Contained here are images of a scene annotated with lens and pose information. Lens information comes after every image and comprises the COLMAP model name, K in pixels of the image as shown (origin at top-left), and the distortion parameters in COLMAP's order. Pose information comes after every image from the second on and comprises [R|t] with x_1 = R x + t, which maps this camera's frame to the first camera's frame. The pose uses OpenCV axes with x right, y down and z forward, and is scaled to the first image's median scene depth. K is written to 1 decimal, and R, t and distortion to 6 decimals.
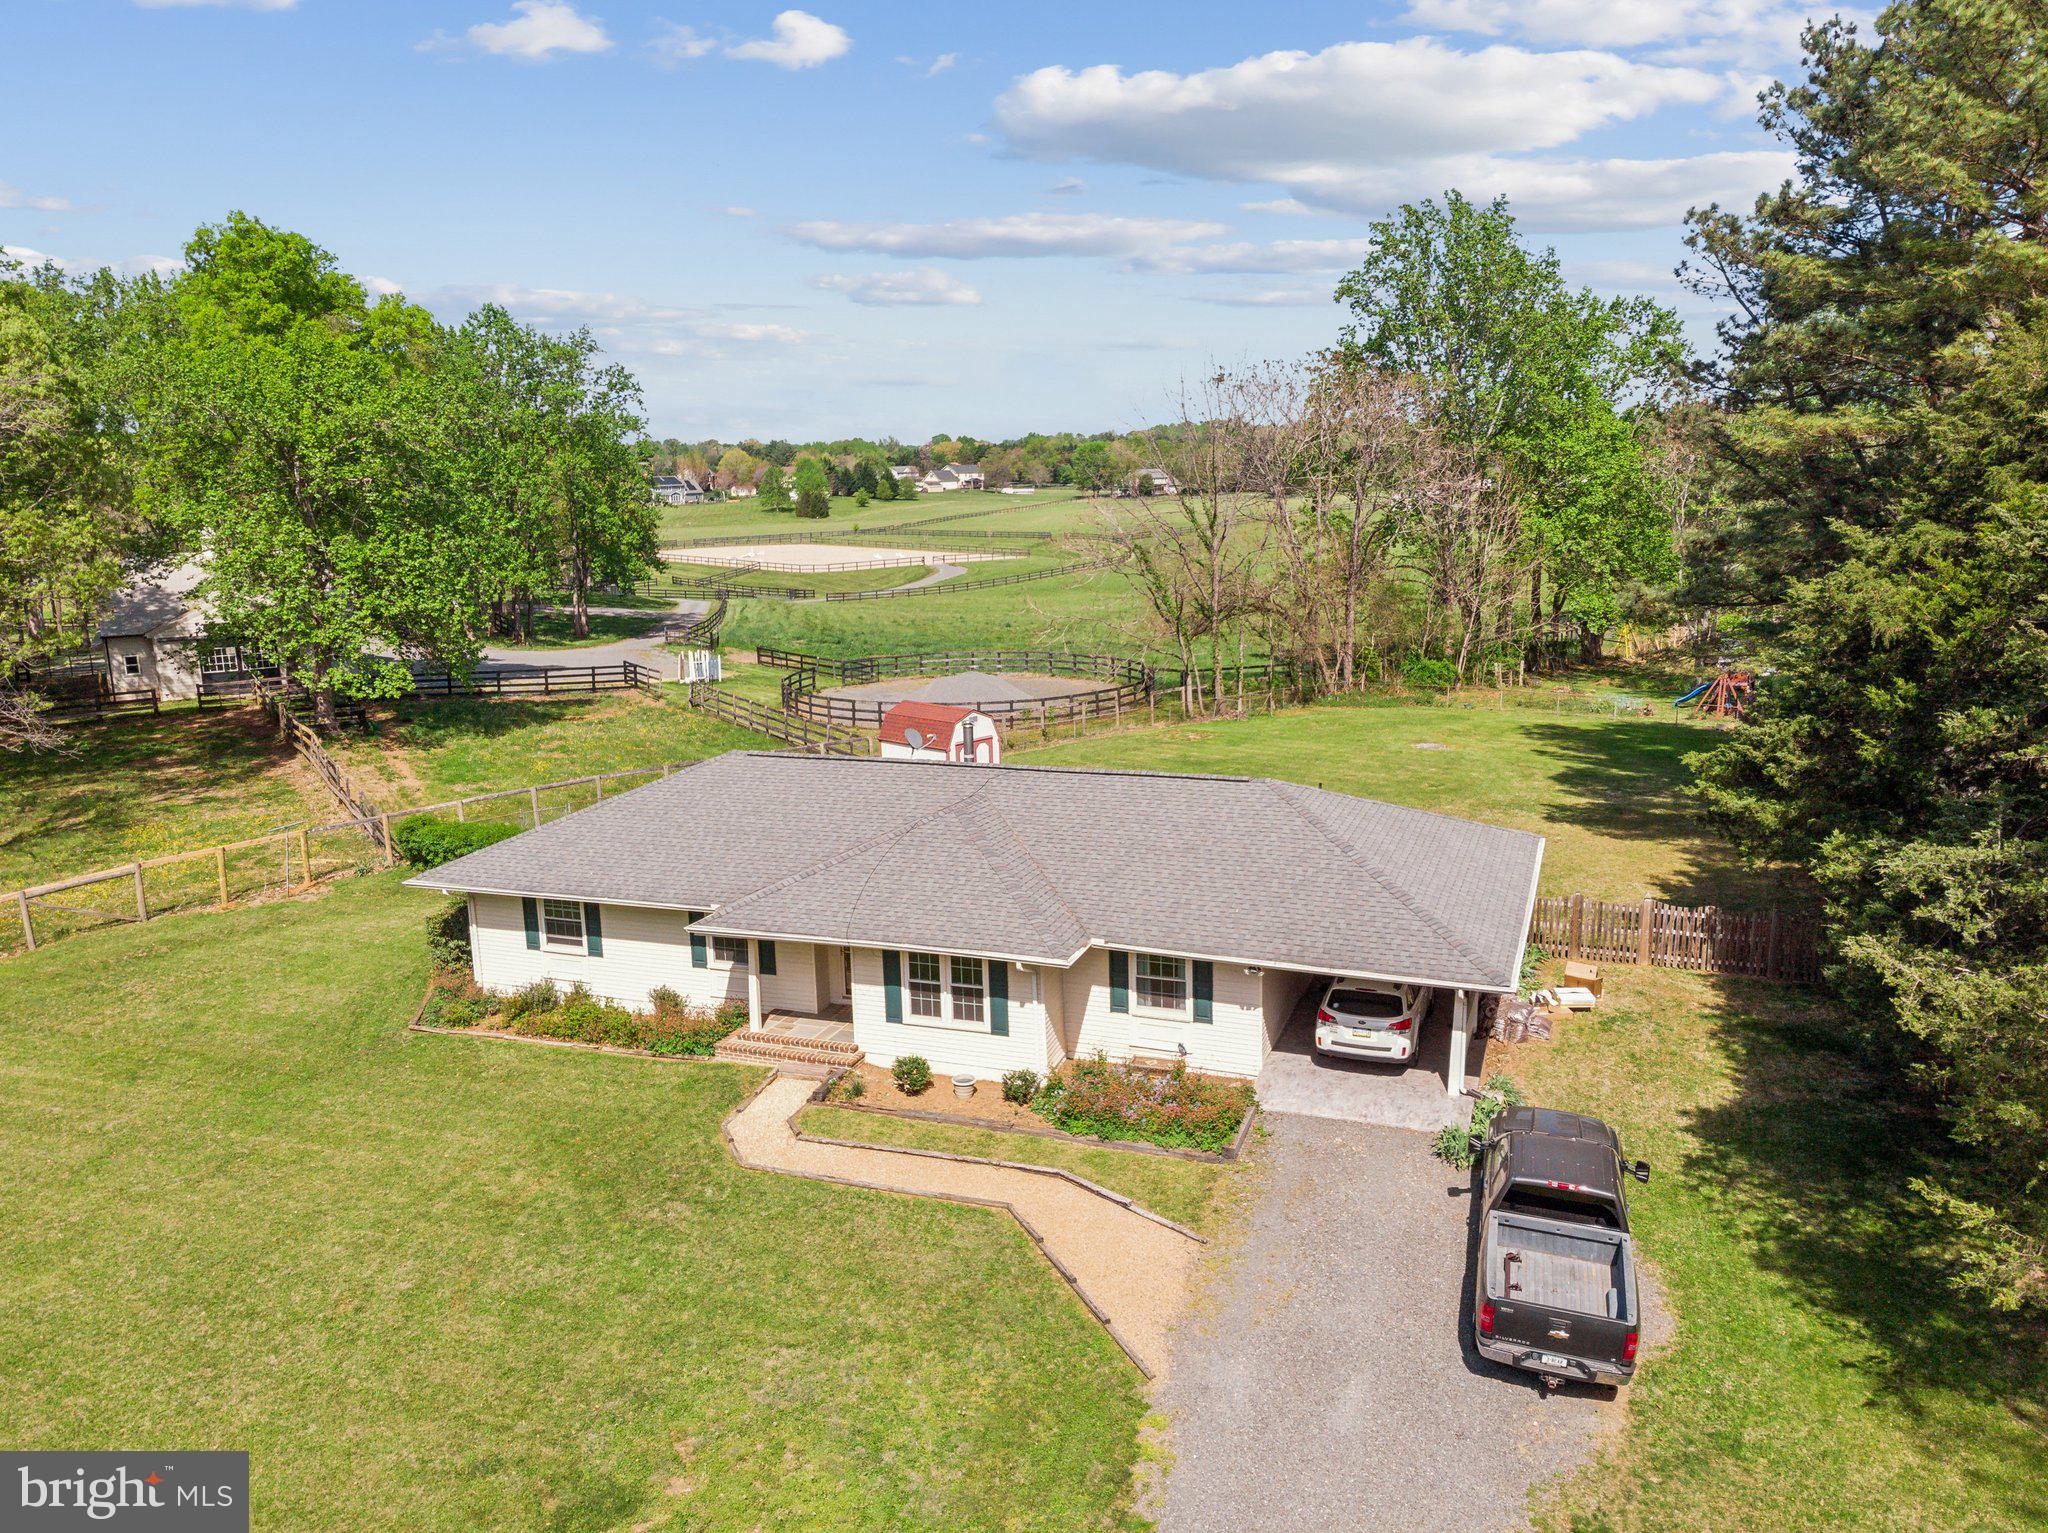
lens RADIAL K [[1548.4, 0, 1024.8], [0, 1548.4, 804.1], [0, 0, 1]] dist [-0.003958, -0.003655]
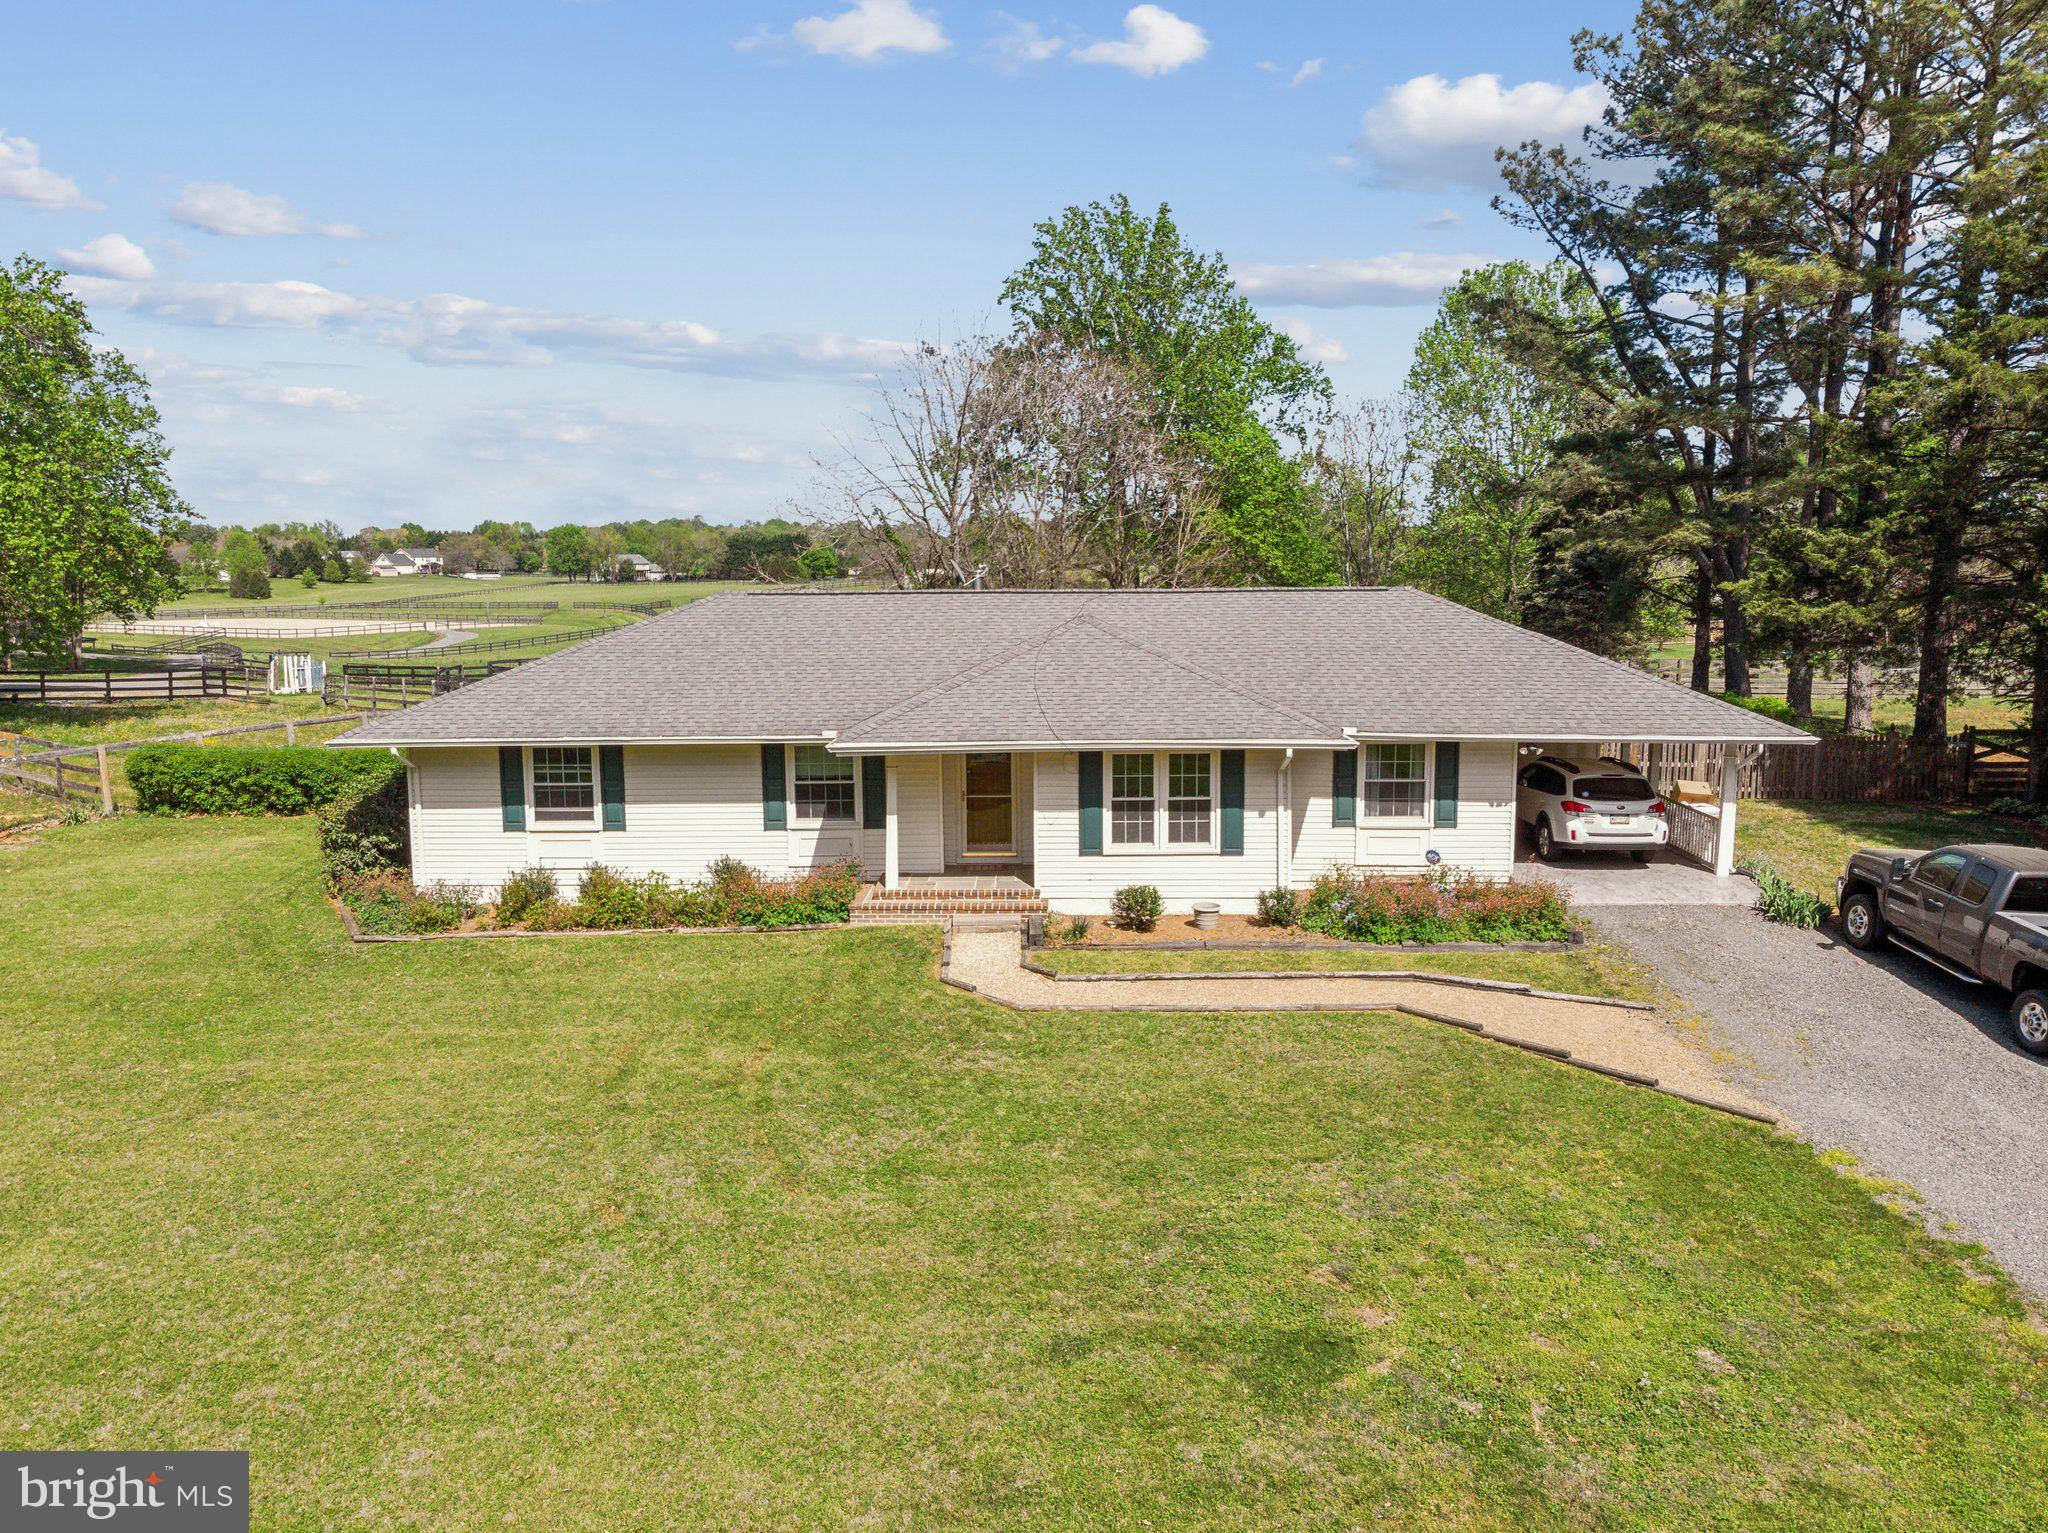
lens RADIAL K [[1548.4, 0, 1024.8], [0, 1548.4, 804.1], [0, 0, 1]] dist [-0.003958, -0.003655]
pose [[0.938391, -0.035434, 0.343755, -0.353532], [0.058842, 0.996587, -0.057902, 0.142957], [-0.340530, 0.074562, 0.937273, 0.226260]]
